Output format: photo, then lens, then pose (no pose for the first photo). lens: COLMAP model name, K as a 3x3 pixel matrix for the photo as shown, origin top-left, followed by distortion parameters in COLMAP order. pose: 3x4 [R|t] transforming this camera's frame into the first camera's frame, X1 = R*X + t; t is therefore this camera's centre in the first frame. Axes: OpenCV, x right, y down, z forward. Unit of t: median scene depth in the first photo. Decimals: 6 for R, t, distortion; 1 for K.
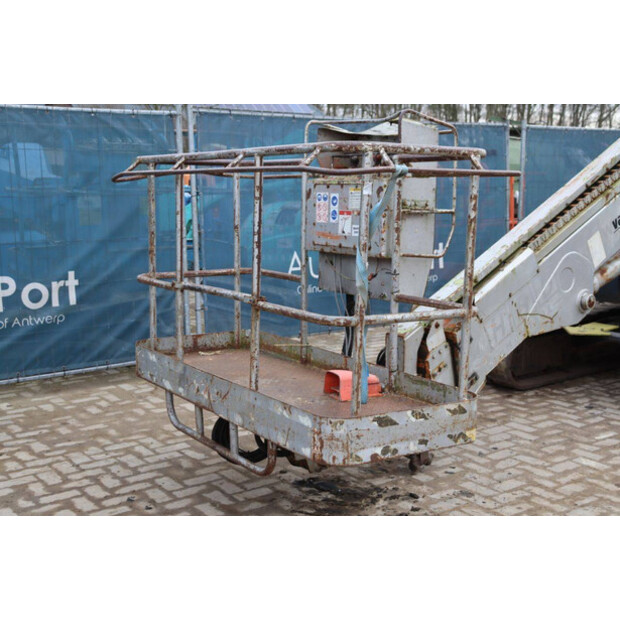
lens RADIAL K [[871.4, 0, 310.0], [0, 871.4, 310.0], [0, 0, 1]] dist [0.006956, 0.006225]
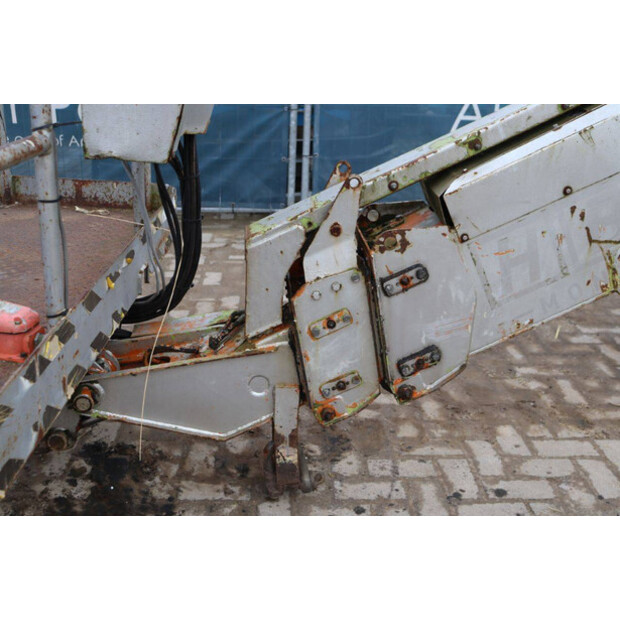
lens RADIAL K [[710.8, 0, 310.0], [0, 710.8, 310.0], [0, 0, 1]] dist [-0.020019, -0.014451]
pose [[0.831513, 0.234808, -0.503440, 0.317341], [-0.126883, 0.962596, 0.239394, -0.028384], [0.540821, -0.135181, 0.830204, 0.645736]]
